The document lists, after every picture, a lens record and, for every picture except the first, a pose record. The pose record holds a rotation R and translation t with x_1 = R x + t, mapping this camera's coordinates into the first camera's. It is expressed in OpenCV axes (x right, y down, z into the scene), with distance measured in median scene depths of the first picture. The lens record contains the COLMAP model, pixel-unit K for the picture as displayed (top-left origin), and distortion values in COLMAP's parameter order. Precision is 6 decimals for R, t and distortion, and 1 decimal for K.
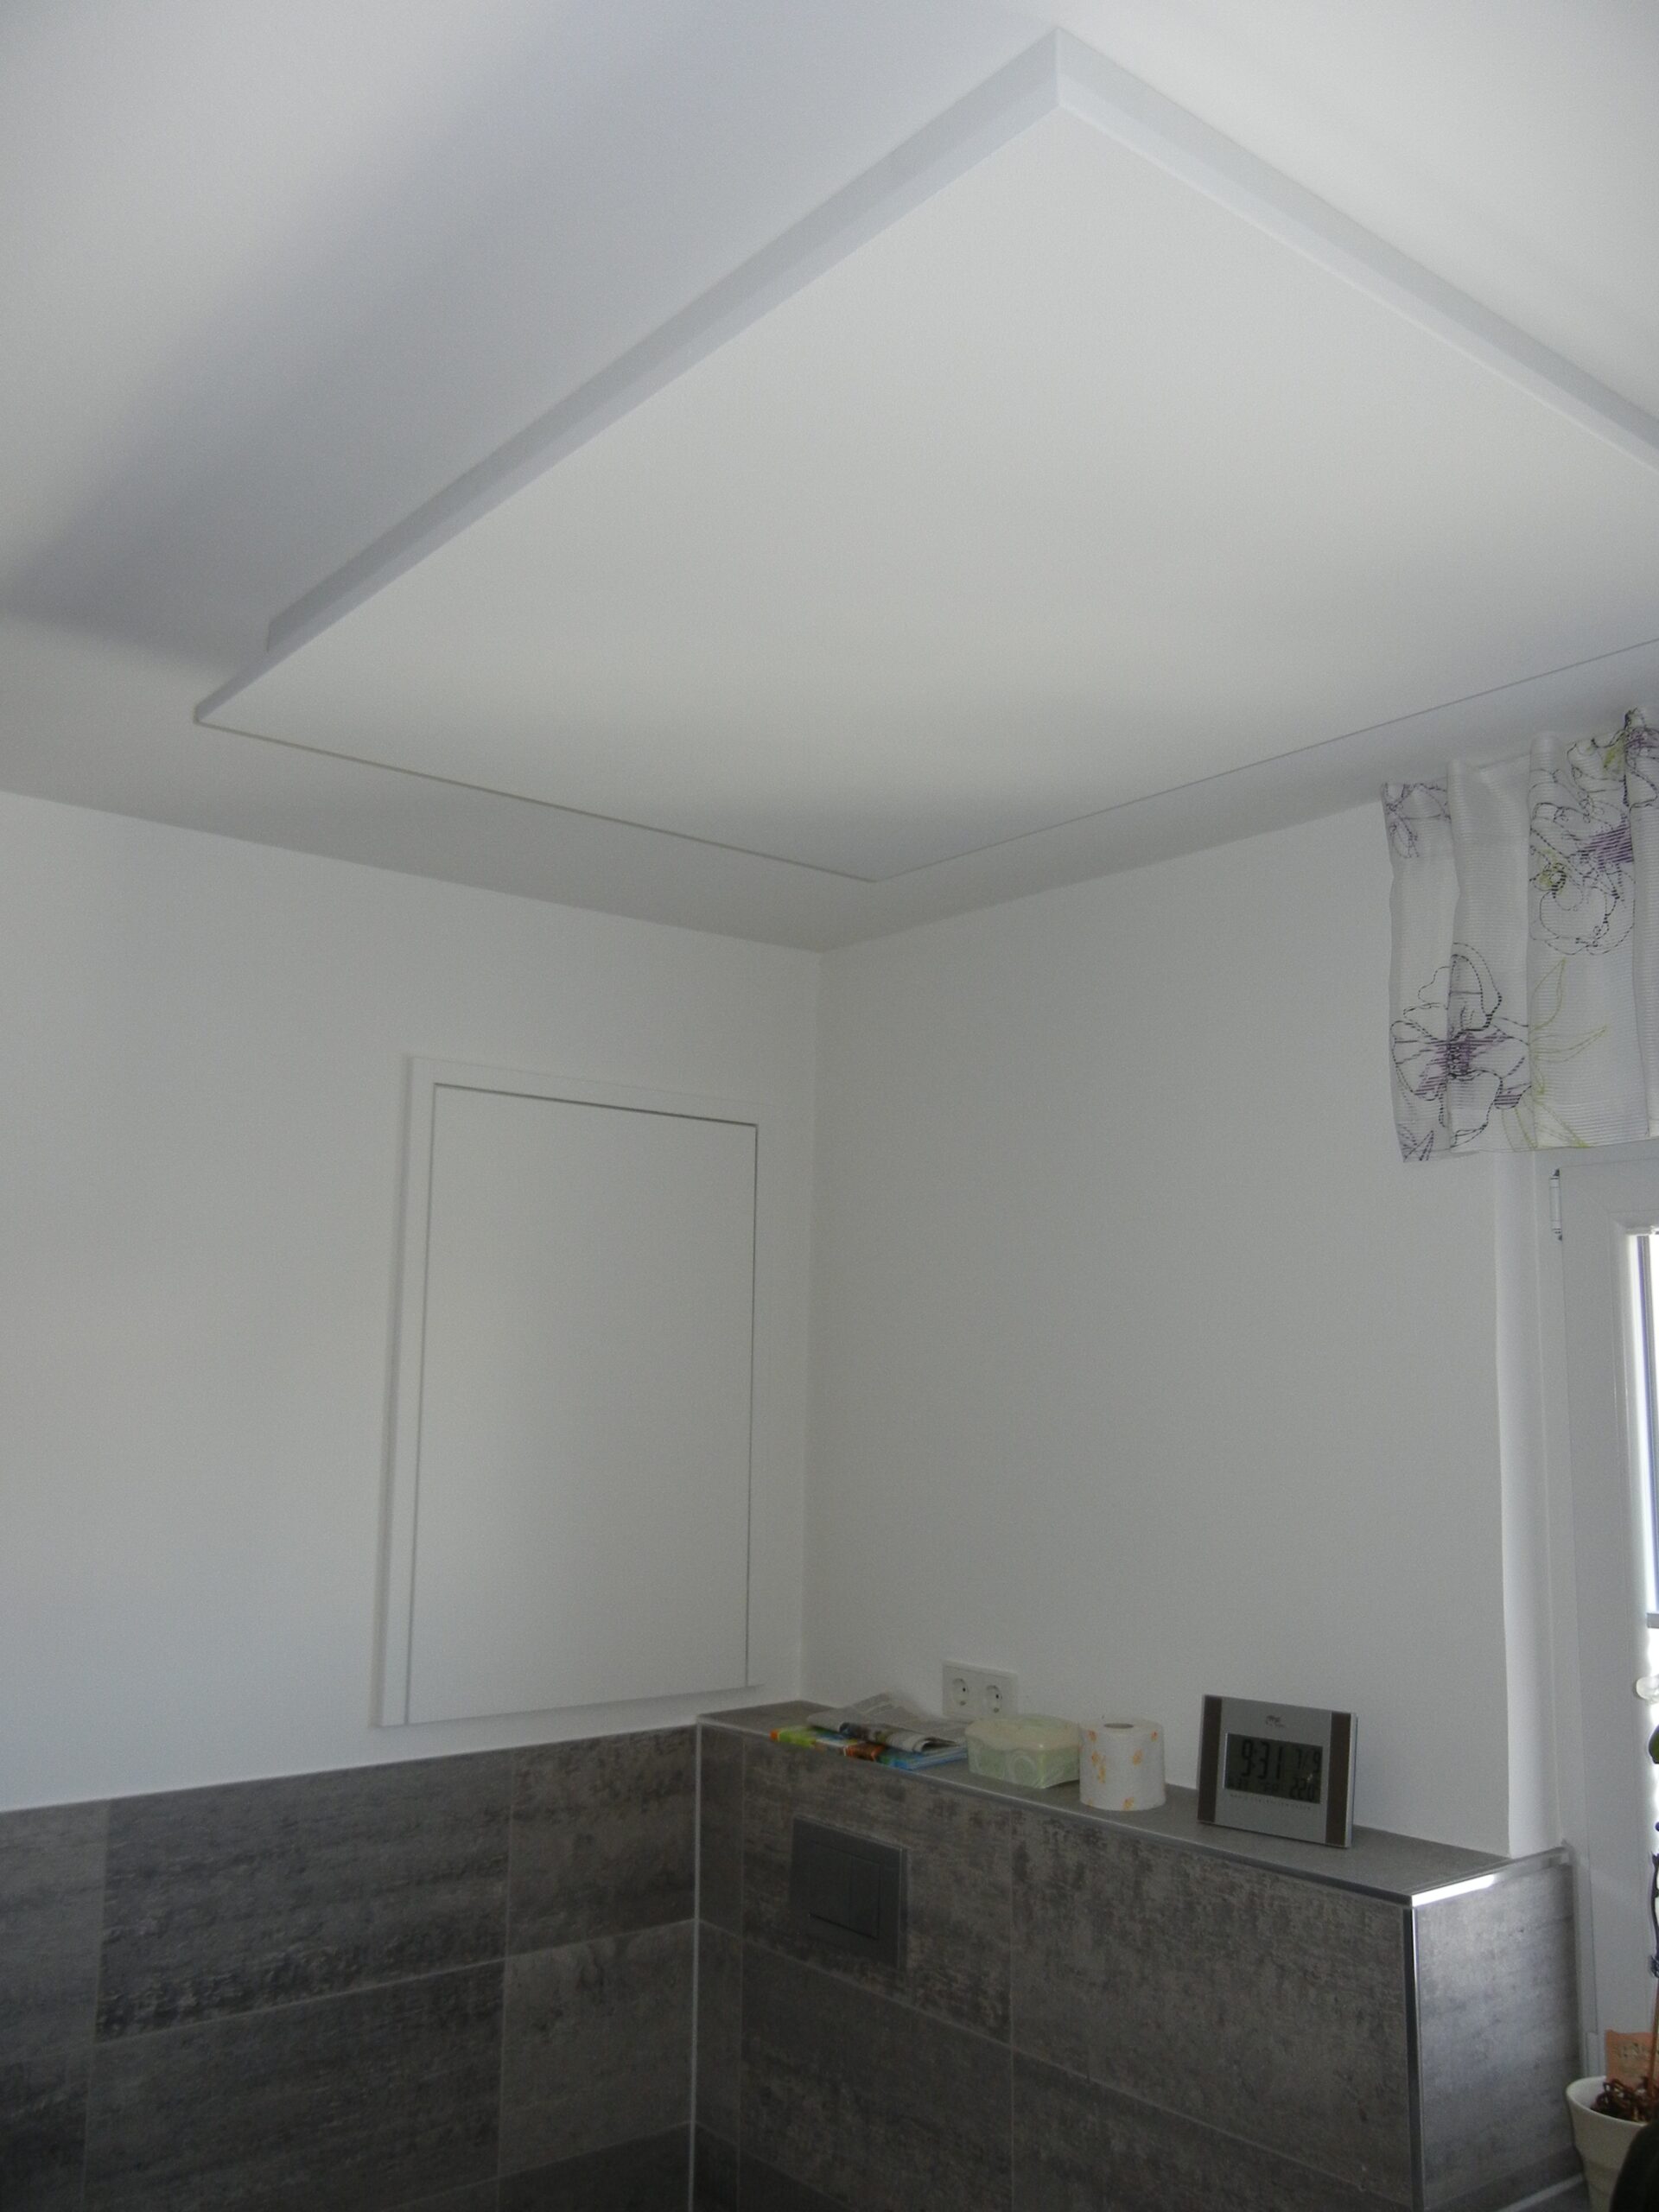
lens RADIAL K [[1880.1, 0, 829.5], [0, 1880.1, 1106.0], [0, 0, 1]] dist [-0.002828, 0.008994]
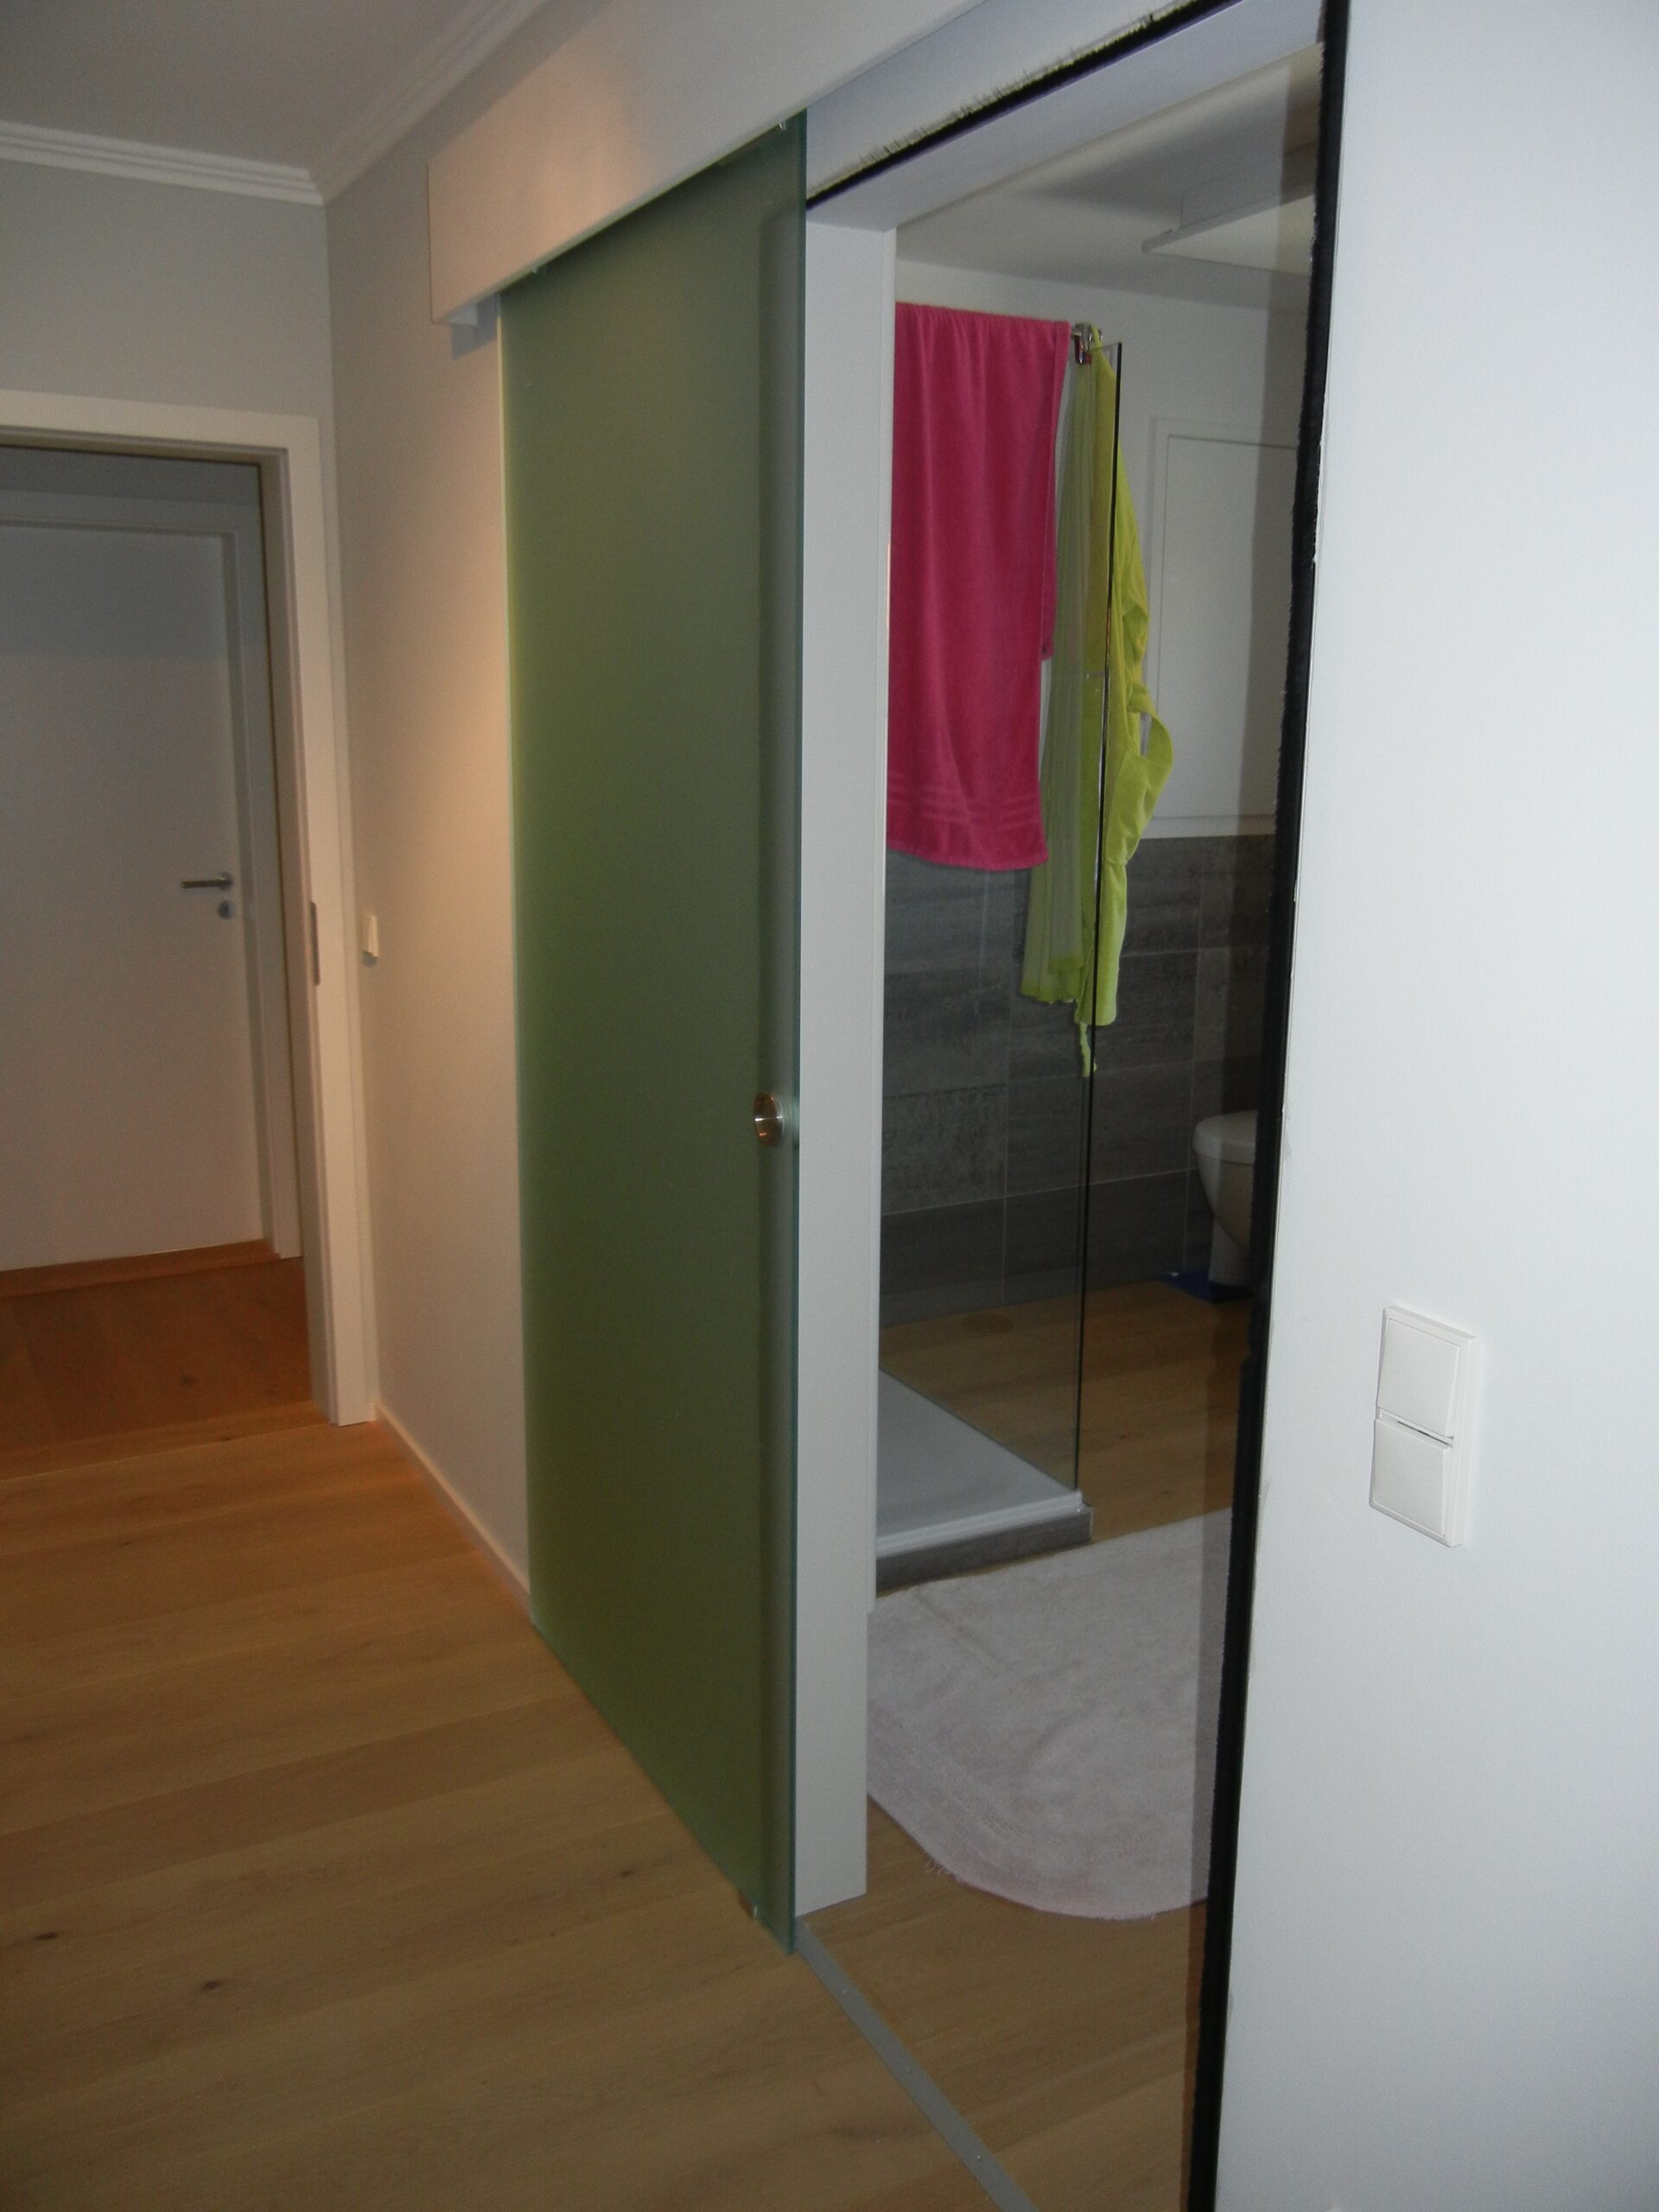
lens RADIAL K [[1872.8, 0, 829.5], [0, 1872.8, 1106.0], [0, 0, 1]] dist [-0.006558, 0.007149]
pose [[0.983317, 0.032727, -0.178933, -0.254021], [0.032329, 0.936577, 0.348967, -0.057415], [0.179005, -0.348930, 0.919894, -1.003130]]
